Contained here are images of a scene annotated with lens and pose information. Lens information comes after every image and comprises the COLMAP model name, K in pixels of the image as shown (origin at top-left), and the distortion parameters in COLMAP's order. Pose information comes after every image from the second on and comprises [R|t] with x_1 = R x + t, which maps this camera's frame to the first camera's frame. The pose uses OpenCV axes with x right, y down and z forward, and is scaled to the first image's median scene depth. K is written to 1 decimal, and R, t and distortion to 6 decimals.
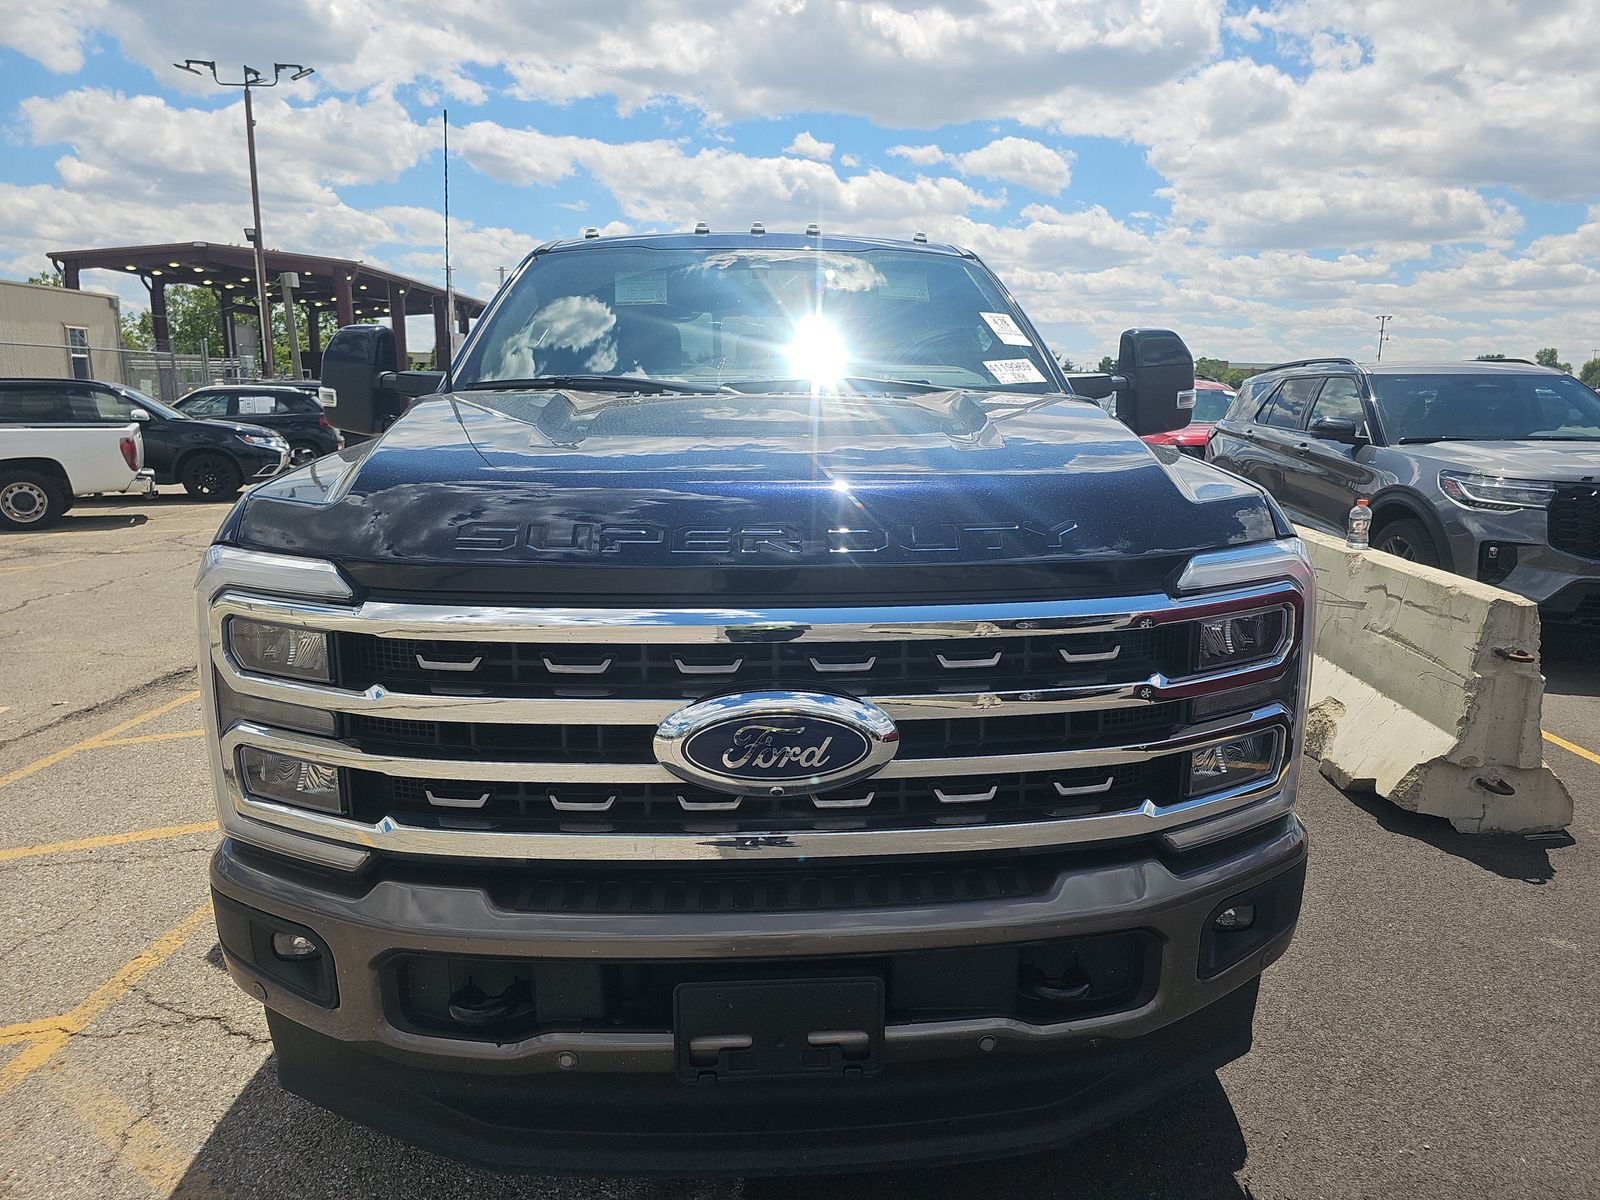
lens RADIAL K [[1062.0, 0, 804.5], [0, 1062.0, 600.3], [0, 0, 1]] dist [0.013672, -0.020605]
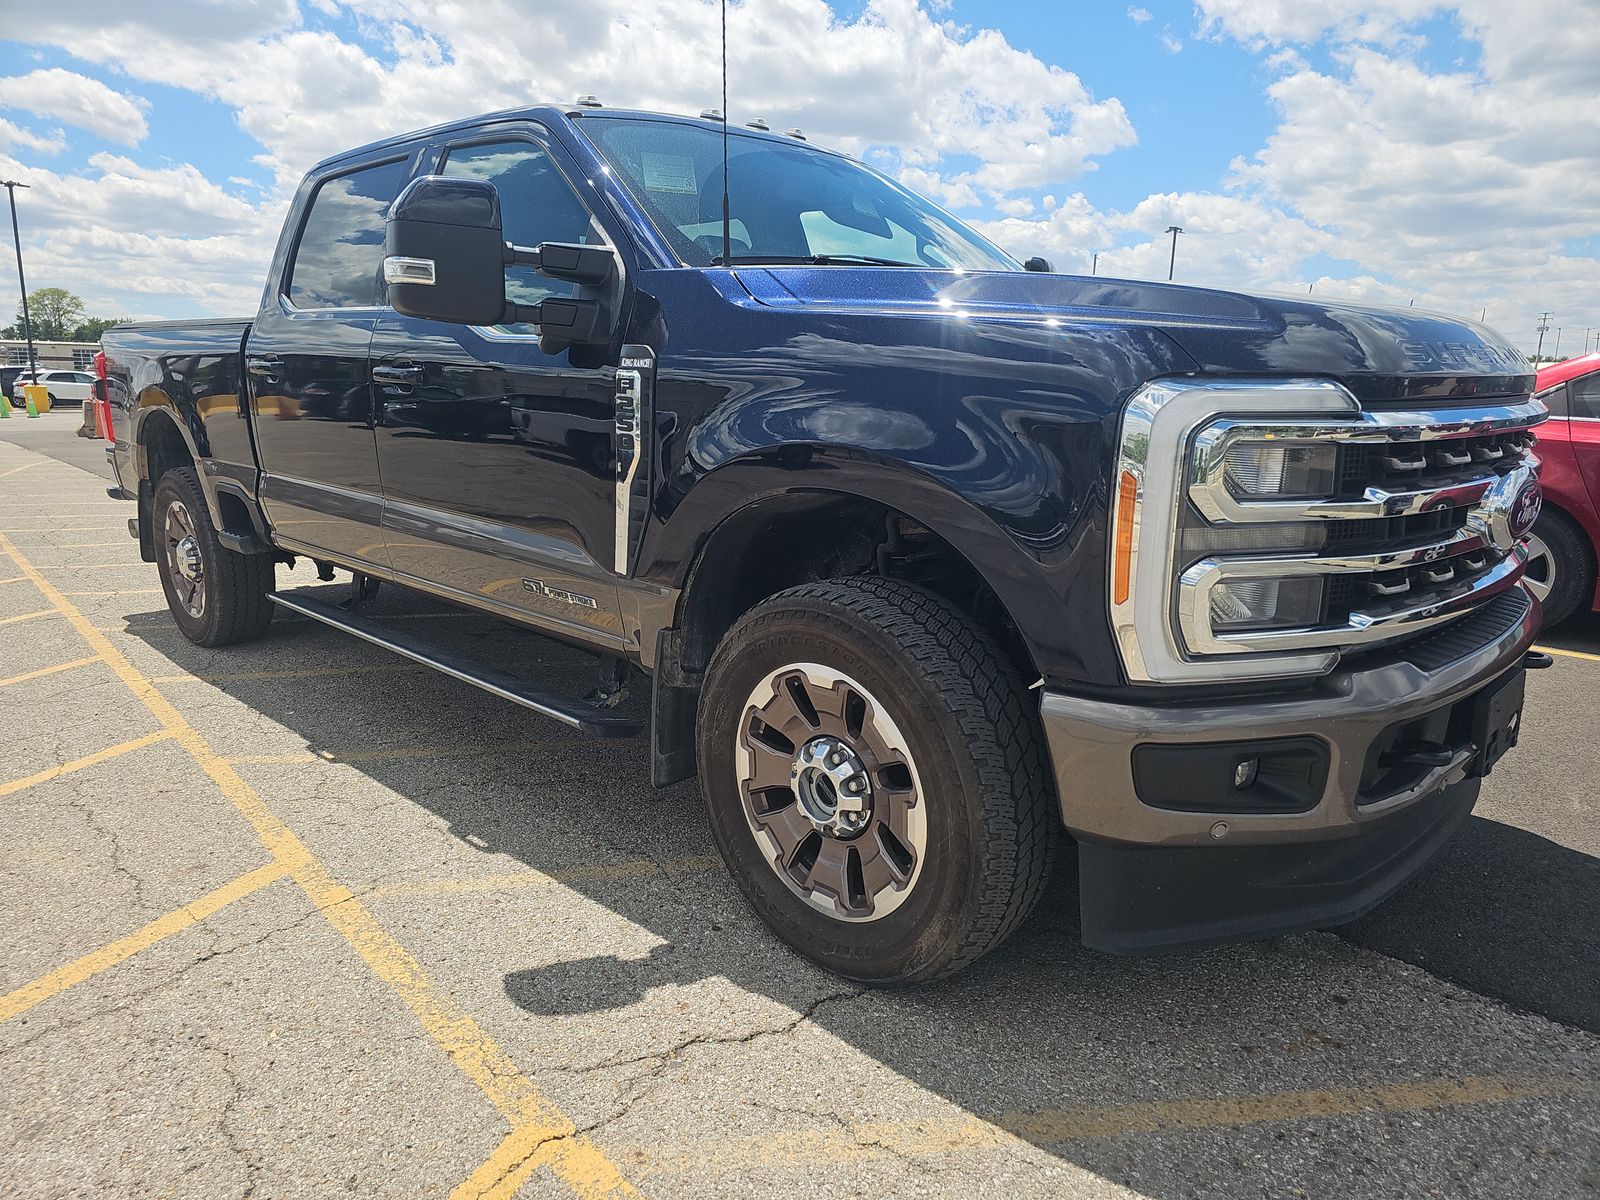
lens RADIAL K [[1062.0, 0, 798.6], [0, 1062.0, 605.0], [0, 0, 1]] dist [0.013672, -0.020605]
pose [[0.730500, -0.138928, 0.668632, -1.195445], [0.125063, 0.989746, 0.069014, 0.033137], [-0.671363, 0.033207, 0.740384, 0.429462]]
